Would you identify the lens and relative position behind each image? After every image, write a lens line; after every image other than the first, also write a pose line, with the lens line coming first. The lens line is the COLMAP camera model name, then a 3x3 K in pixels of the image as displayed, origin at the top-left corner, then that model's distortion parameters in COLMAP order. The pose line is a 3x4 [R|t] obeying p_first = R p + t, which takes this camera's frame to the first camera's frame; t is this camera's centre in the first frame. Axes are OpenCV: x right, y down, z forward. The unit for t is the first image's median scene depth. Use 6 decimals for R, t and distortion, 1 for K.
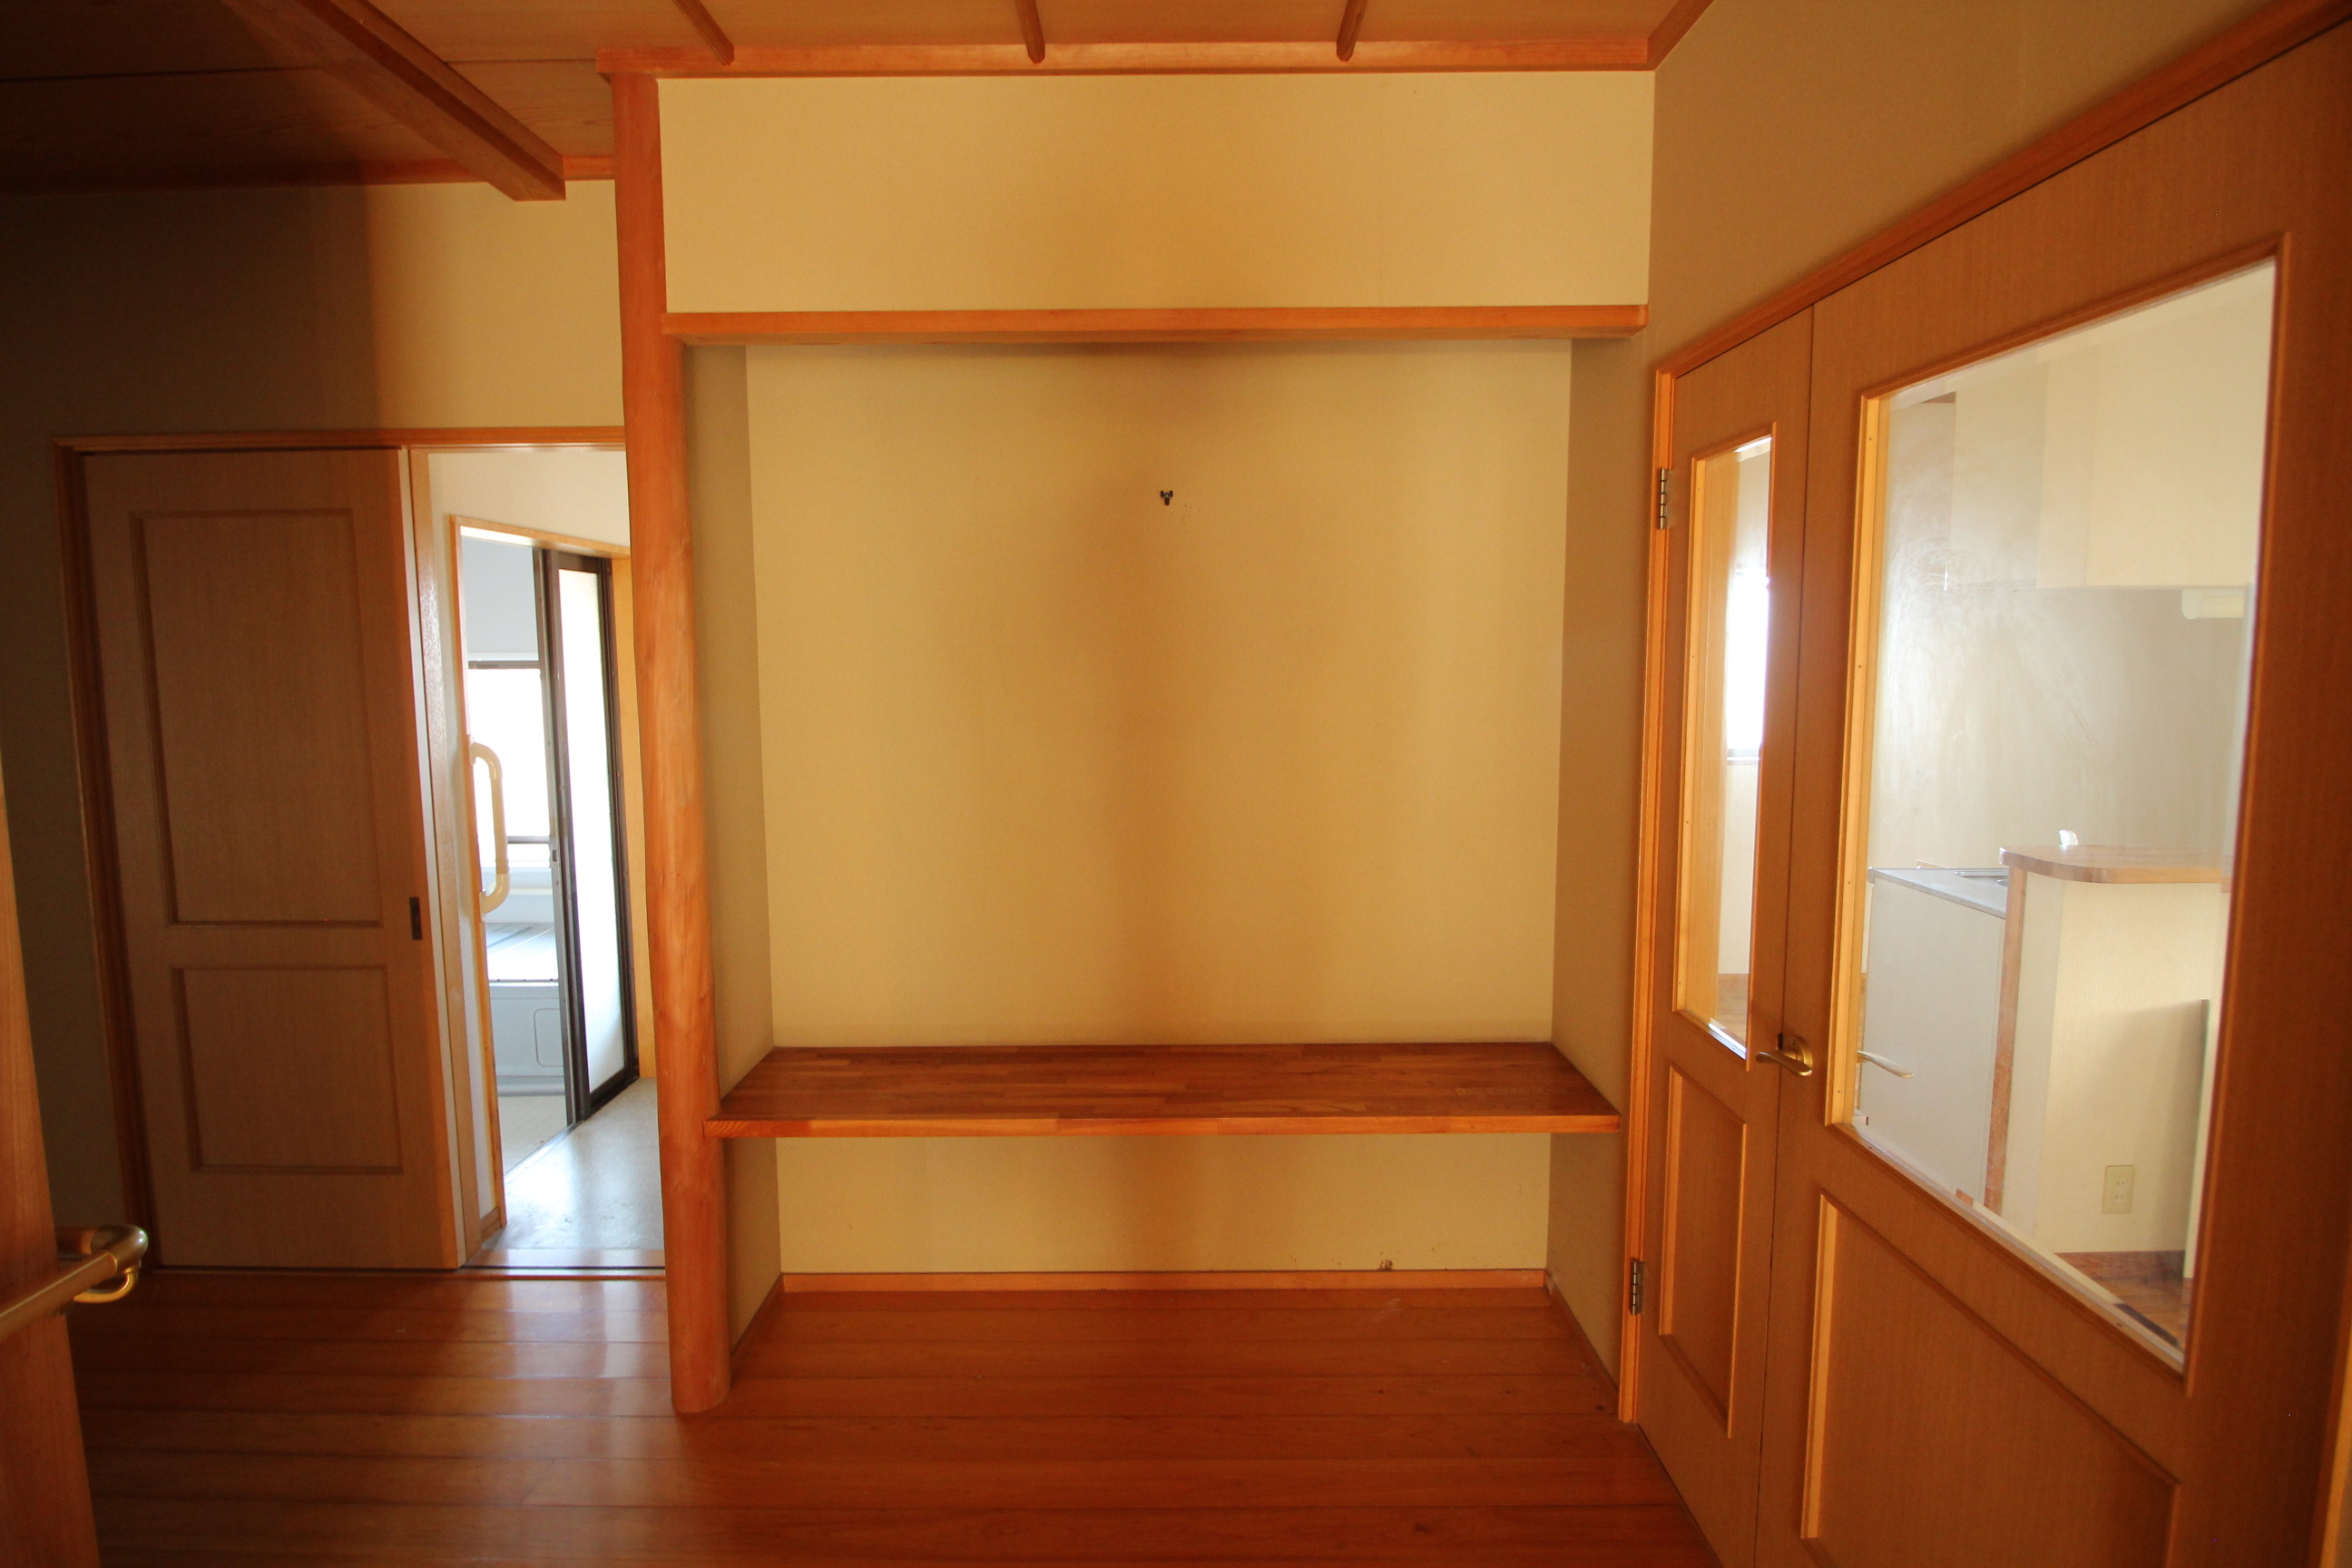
lens RADIAL K [[1100.4, 0, 1167.0], [0, 1100.4, 760.2], [0, 0, 1]] dist [-0.006921, -0.008790]
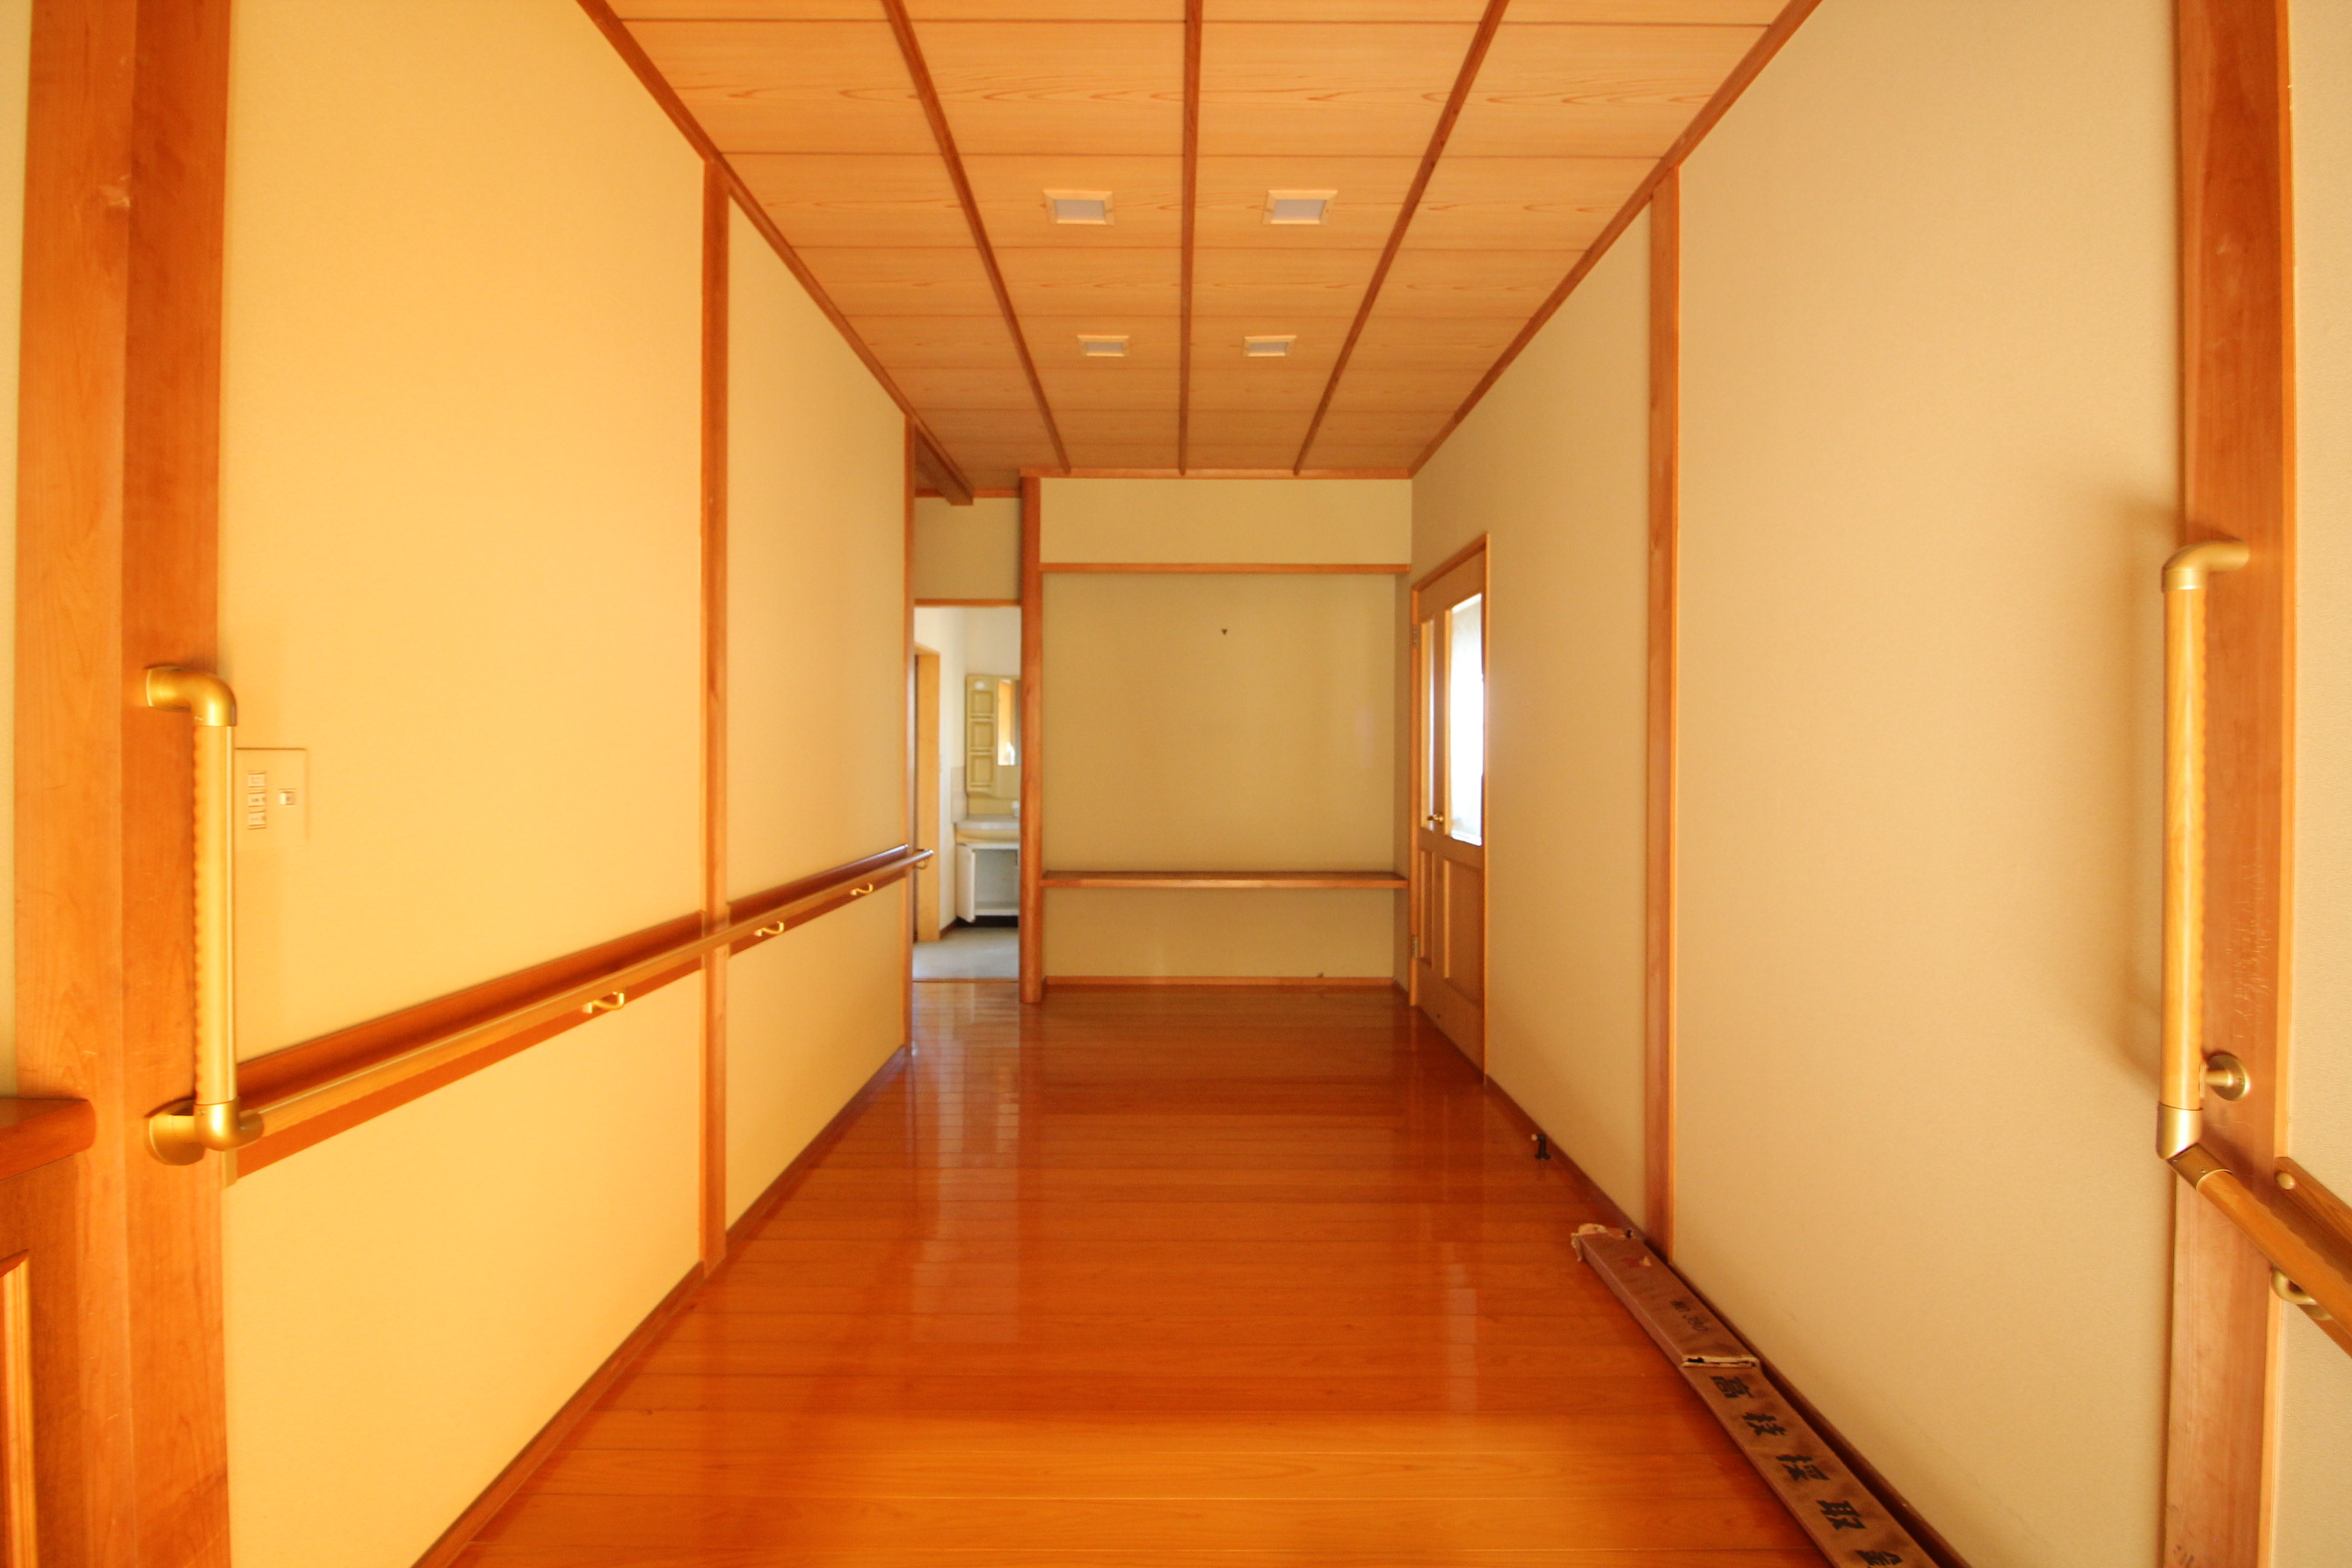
lens RADIAL K [[1100.4, 0, 1186.6], [0, 1100.4, 776.9], [0, 0, 1]] dist [-0.006921, -0.008790]
pose [[0.999792, 0.008876, 0.018344, -0.150674], [-0.007379, 0.996756, -0.080150, 0.321701], [-0.018996, 0.079998, 0.996614, -1.631748]]
